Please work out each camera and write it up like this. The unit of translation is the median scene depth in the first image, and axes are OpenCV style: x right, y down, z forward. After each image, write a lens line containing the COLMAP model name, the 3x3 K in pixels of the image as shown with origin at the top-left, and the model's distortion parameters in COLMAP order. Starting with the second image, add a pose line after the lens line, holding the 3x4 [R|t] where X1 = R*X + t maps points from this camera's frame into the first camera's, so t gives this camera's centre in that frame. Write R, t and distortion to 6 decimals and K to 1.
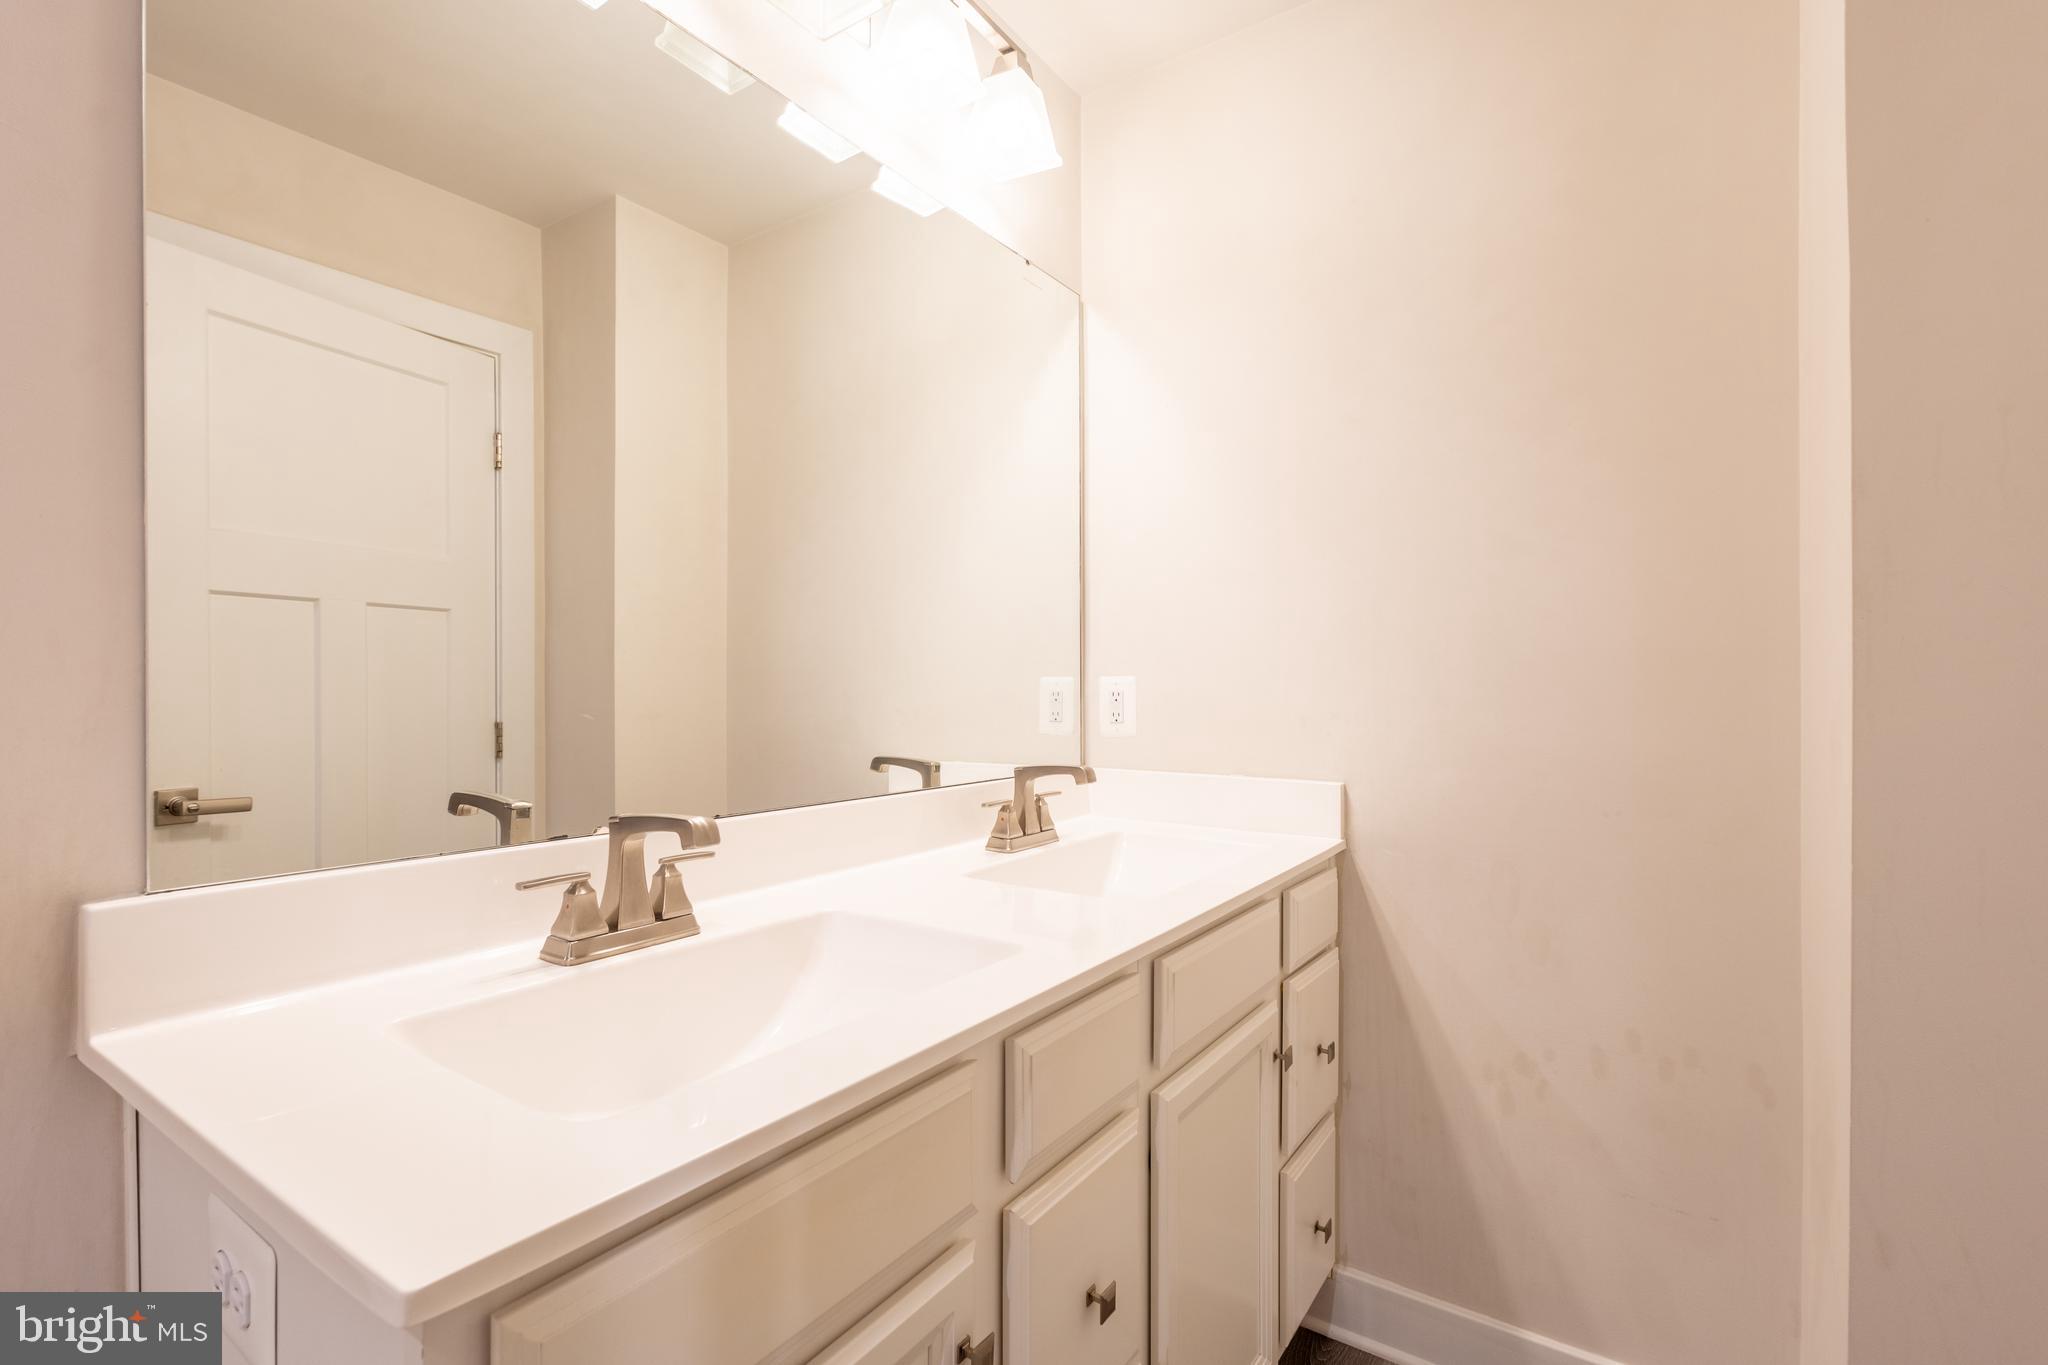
lens RADIAL K [[936.5, 0, 1016.9], [0, 936.5, 682.1], [0, 0, 1]] dist [0.008816, -0.003803]
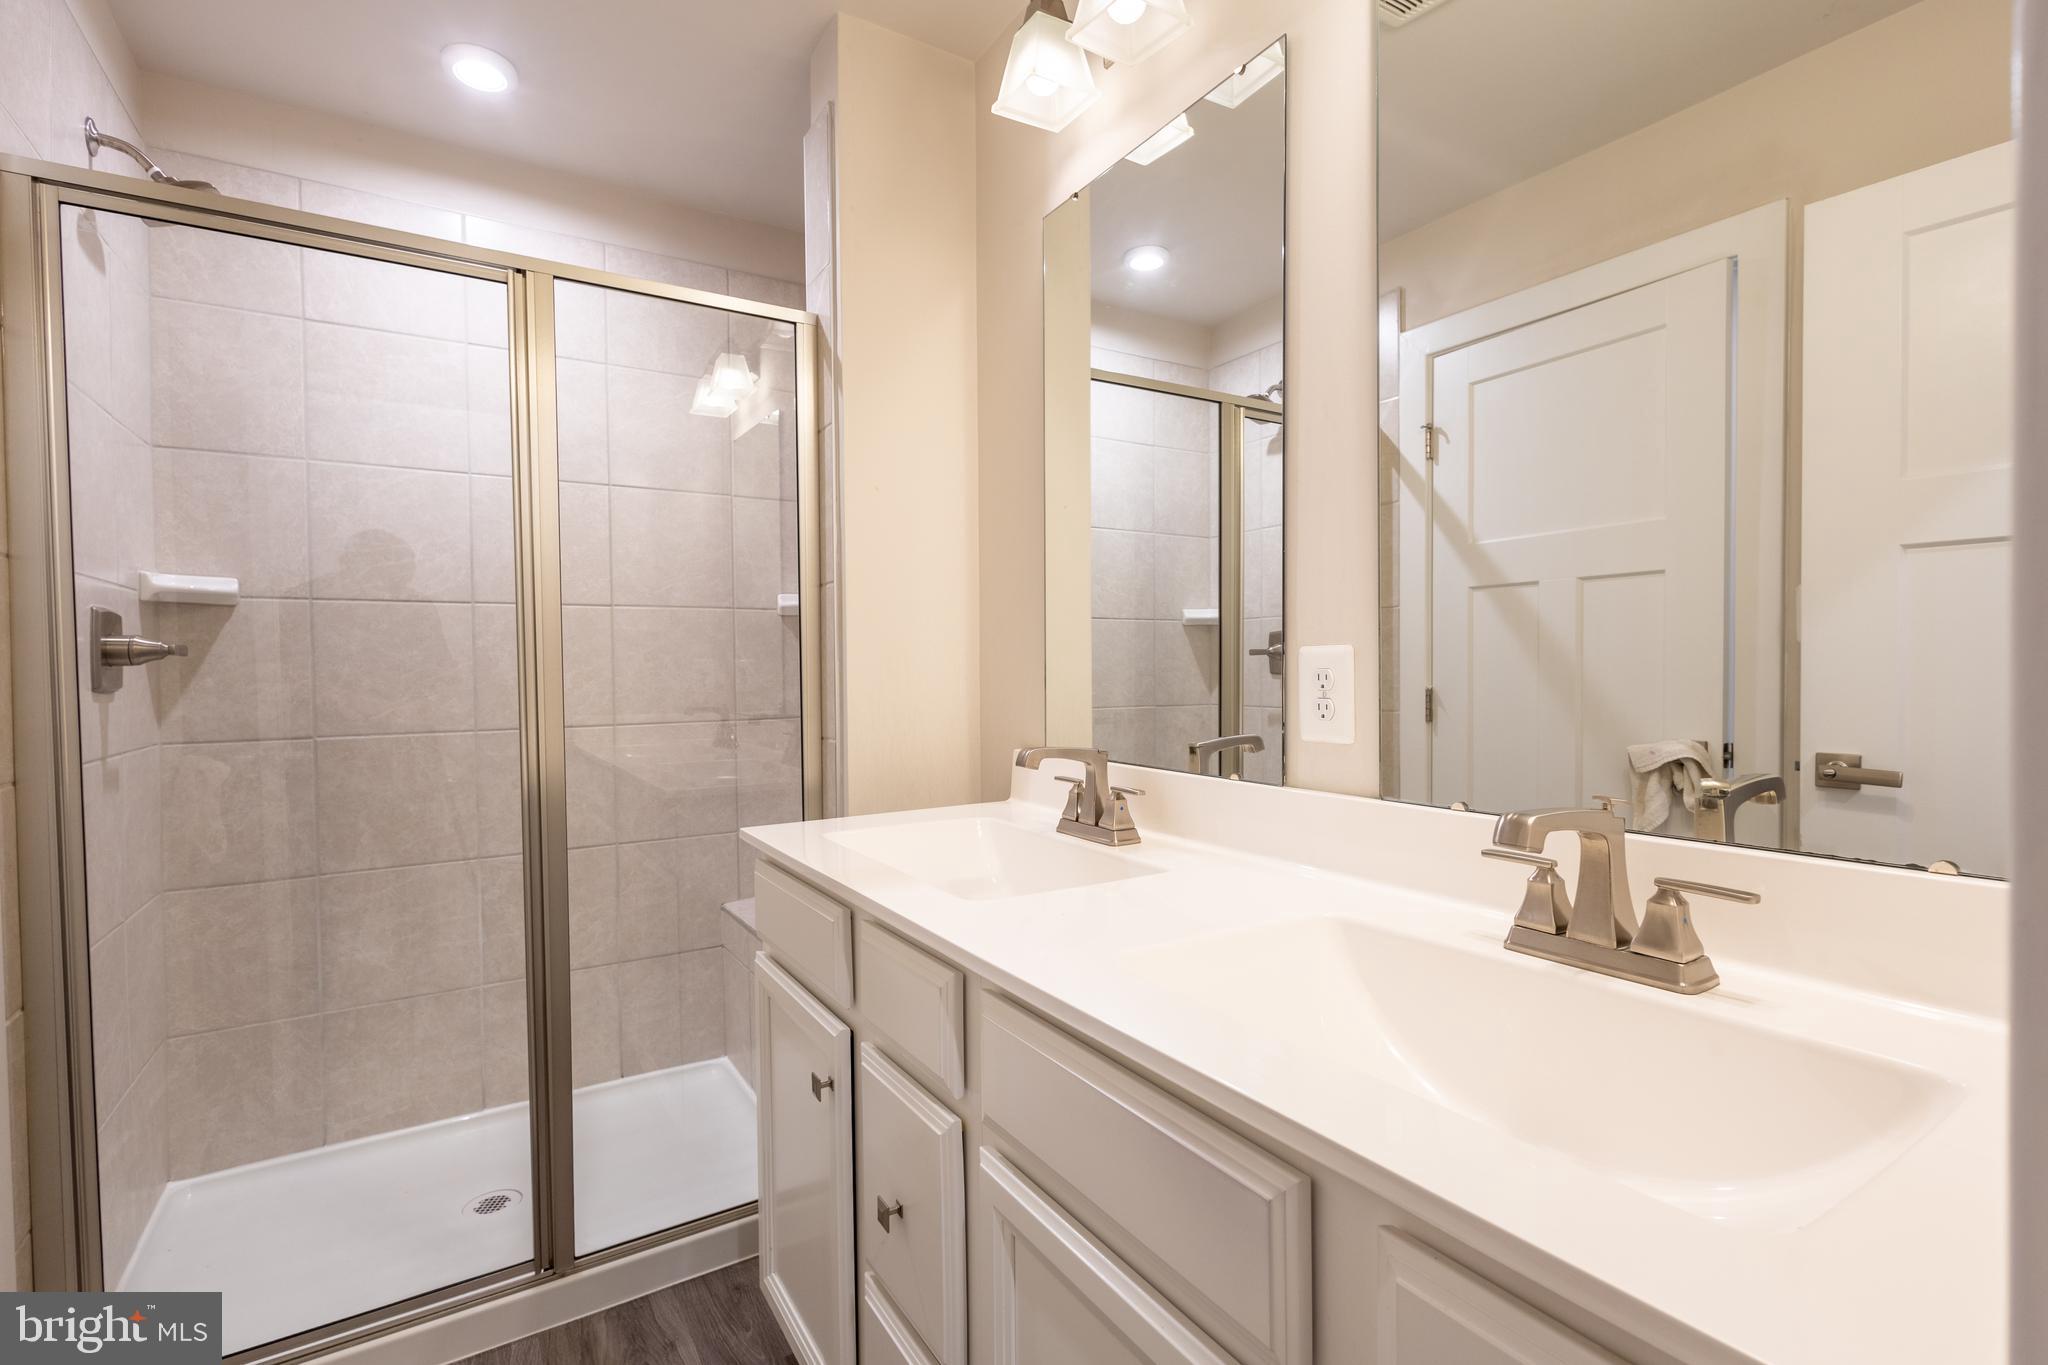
lens RADIAL K [[936.5, 0, 1006.8], [0, 936.5, 664.4], [0, 0, 1]] dist [0.008816, -0.003803]
pose [[-0.400621, 0.011360, -0.916174, 0.560172], [0.010309, 0.999916, 0.007891, -0.000326], [0.916186, -0.006283, -0.400704, 0.839683]]
